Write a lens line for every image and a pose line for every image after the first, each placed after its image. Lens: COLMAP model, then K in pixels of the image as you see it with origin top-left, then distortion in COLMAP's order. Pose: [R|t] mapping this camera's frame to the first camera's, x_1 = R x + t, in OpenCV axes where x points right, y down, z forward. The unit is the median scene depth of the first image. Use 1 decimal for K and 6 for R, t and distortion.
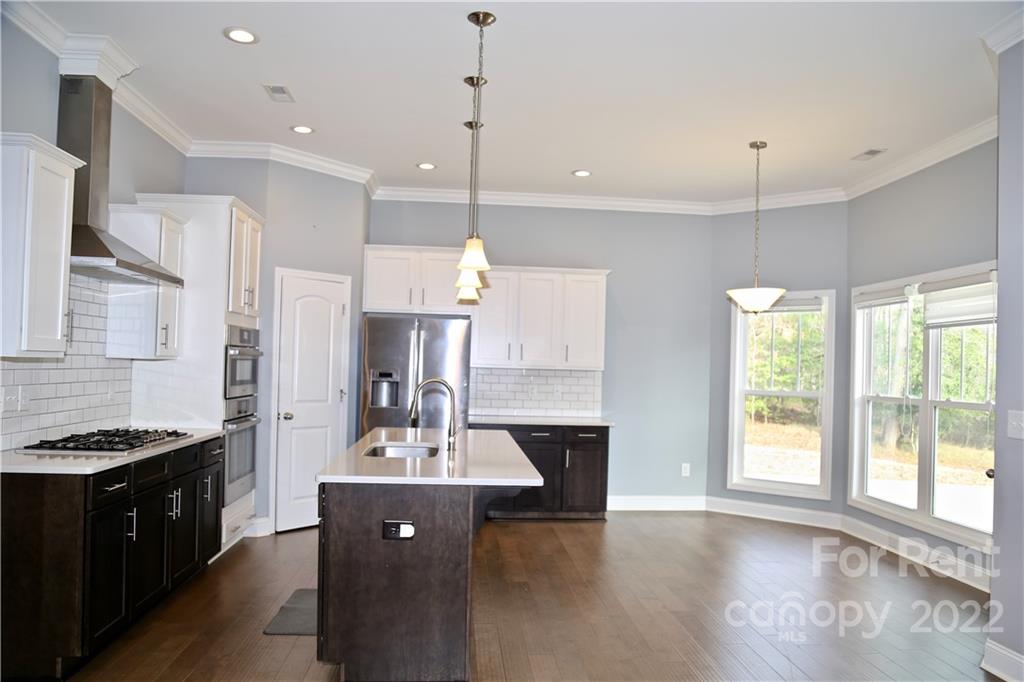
lens RADIAL K [[752.0, 0, 527.9], [0, 752.0, 357.1], [0, 0, 1]] dist [-0.100946, 0.082323]
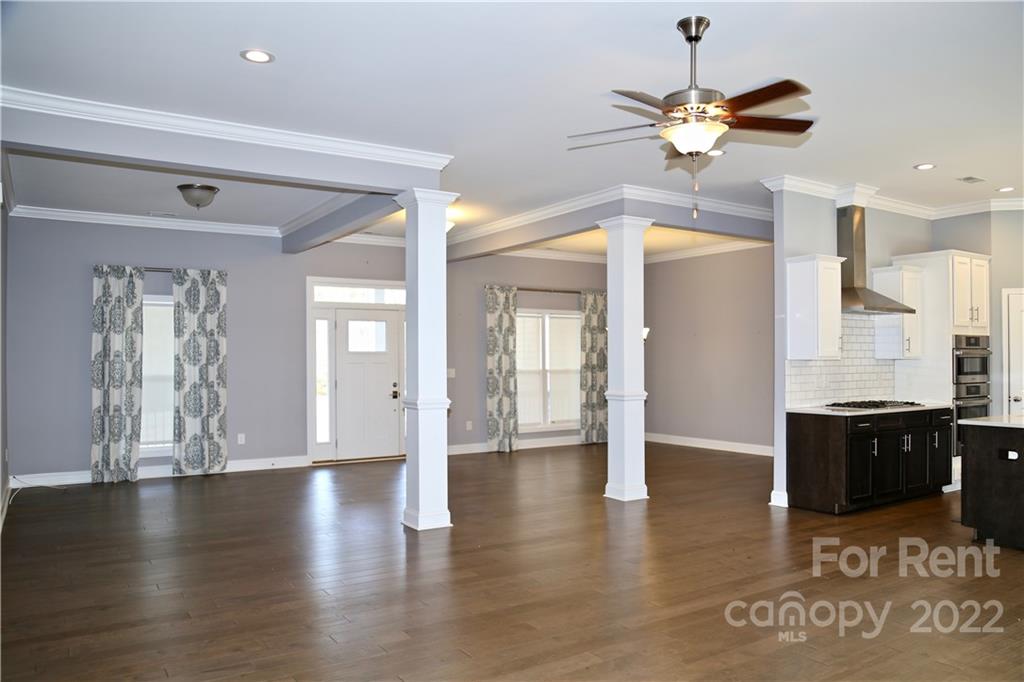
lens RADIAL K [[752.0, 0, 527.9], [0, 752.0, 357.1], [0, 0, 1]] dist [-0.100946, 0.082323]
pose [[0.480236, -0.033684, -0.876492, 0.457758], [0.027650, 0.999347, -0.023256, 0.011829], [0.876704, -0.013067, 0.480854, -0.448018]]
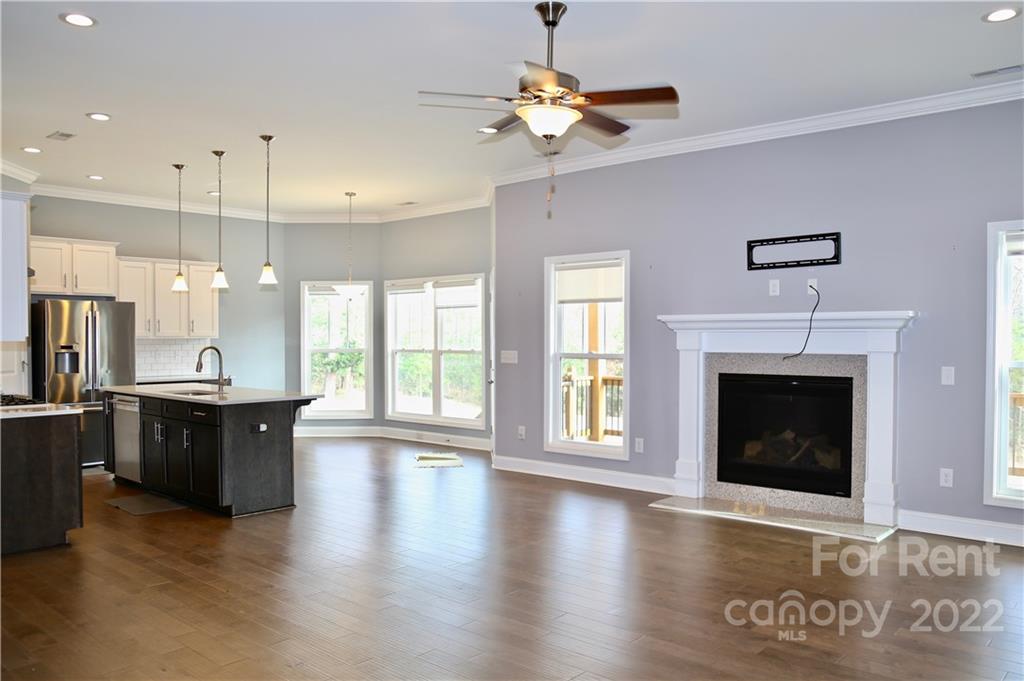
lens RADIAL K [[752.0, 0, 527.9], [0, 752.0, 356.6], [0, 0, 1]] dist [-0.100946, 0.082323]
pose [[0.729992, -0.045287, 0.681954, -0.561834], [0.010276, 0.998417, 0.055303, -0.023840], [-0.683378, -0.033363, 0.729302, -0.477509]]
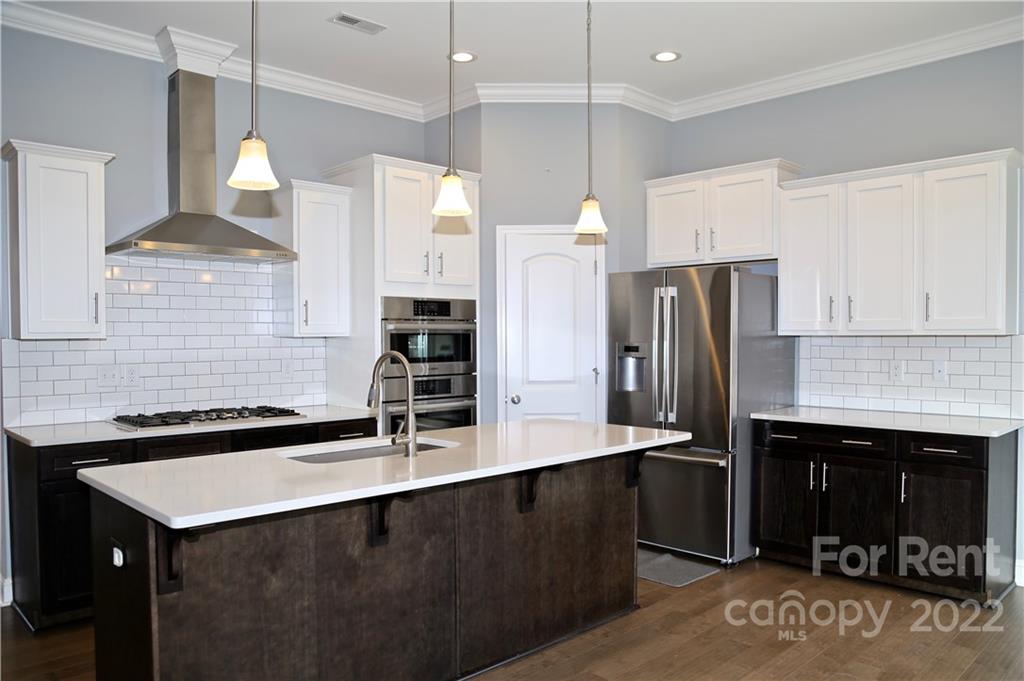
lens RADIAL K [[752.0, 0, 527.9], [0, 752.0, 356.6], [0, 0, 1]] dist [-0.100946, 0.082323]
pose [[0.632589, -0.008260, -0.774444, 0.406850], [0.030210, 0.999445, 0.014017, 0.022024], [0.773898, -0.032263, 0.632487, 0.540811]]
